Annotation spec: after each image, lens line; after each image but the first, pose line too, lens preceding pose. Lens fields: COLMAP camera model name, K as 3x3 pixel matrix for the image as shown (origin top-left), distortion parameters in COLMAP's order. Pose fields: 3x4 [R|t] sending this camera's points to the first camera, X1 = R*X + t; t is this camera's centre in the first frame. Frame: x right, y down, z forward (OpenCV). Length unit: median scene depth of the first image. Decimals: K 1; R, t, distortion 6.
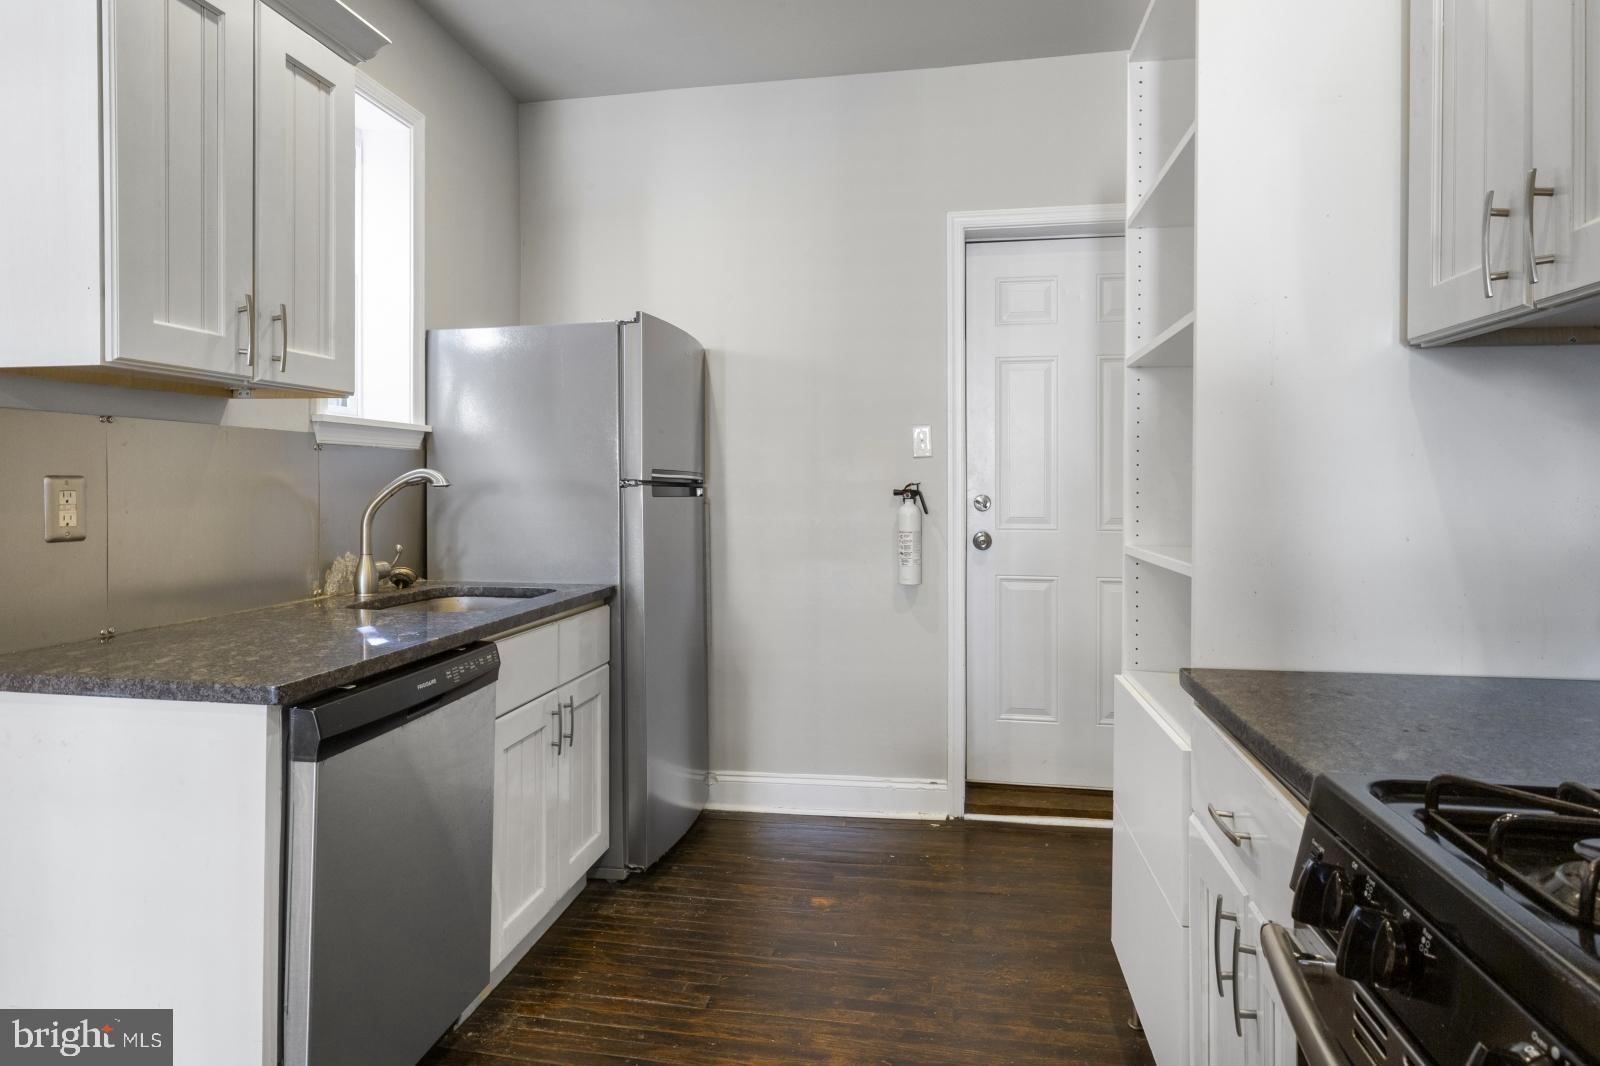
lens RADIAL K [[899.1, 0, 782.9], [0, 899.1, 485.3], [0, 0, 1]] dist [0.000810, -0.001050]
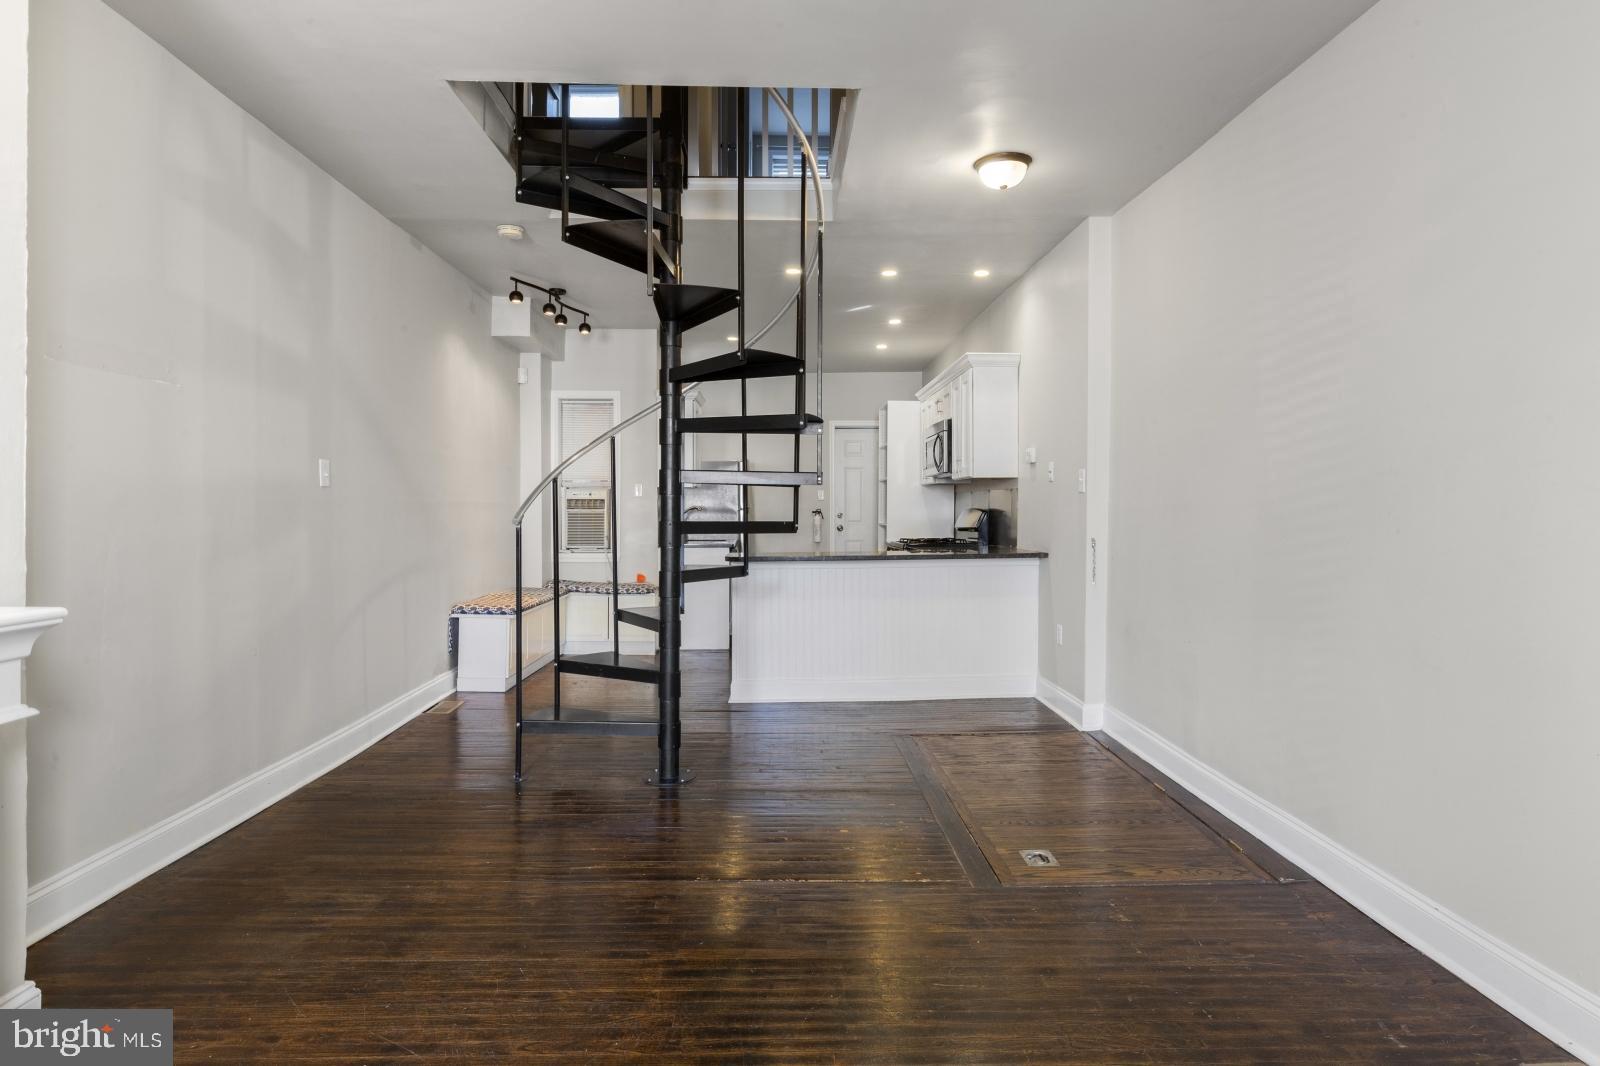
lens RADIAL K [[899.1, 0, 779.0], [0, 899.1, 524.9], [0, 0, 1]] dist [0.000810, -0.001050]
pose [[0.983401, -0.003464, 0.181410, -0.557006], [0.000777, 0.999889, 0.014879, 0.005705], [-0.181442, -0.014491, 0.983295, -2.042304]]
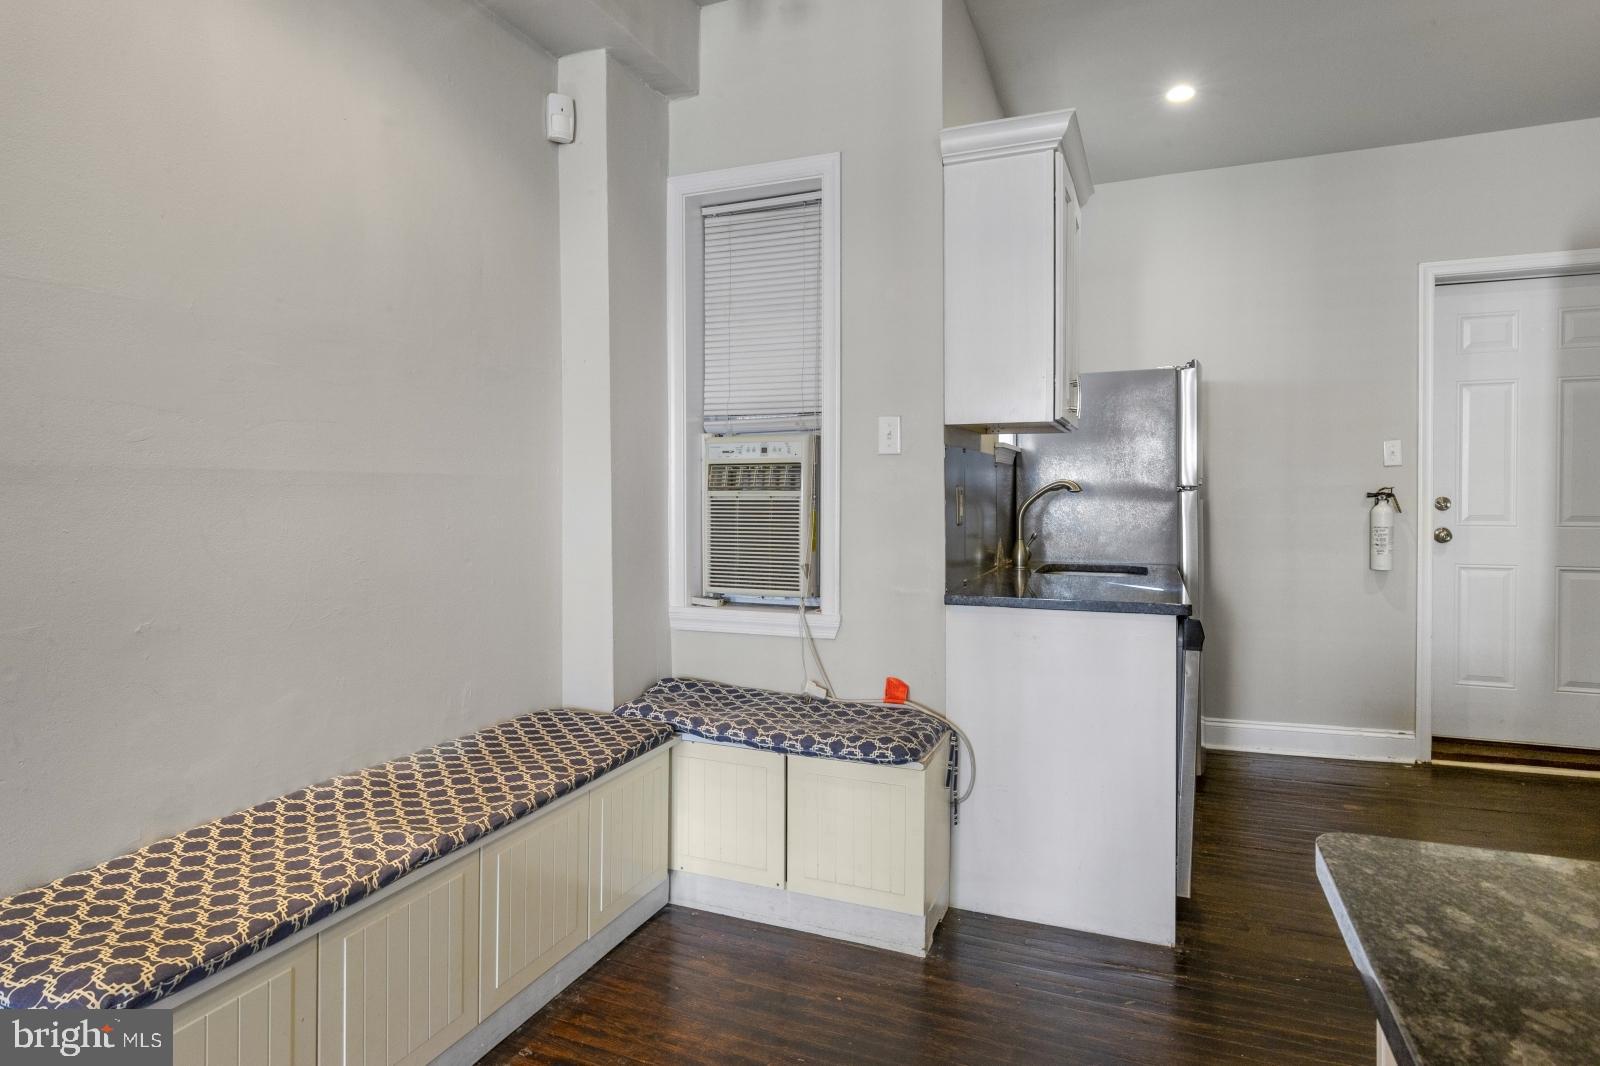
lens RADIAL K [[899.1, 0, 781.4], [0, 899.1, 506.1], [0, 0, 1]] dist [0.000810, -0.001050]
pose [[0.979452, -0.000977, -0.201674, -0.412578], [0.004281, 0.999864, 0.015948, 0.000049], [0.201631, -0.016483, 0.979323, -0.359519]]
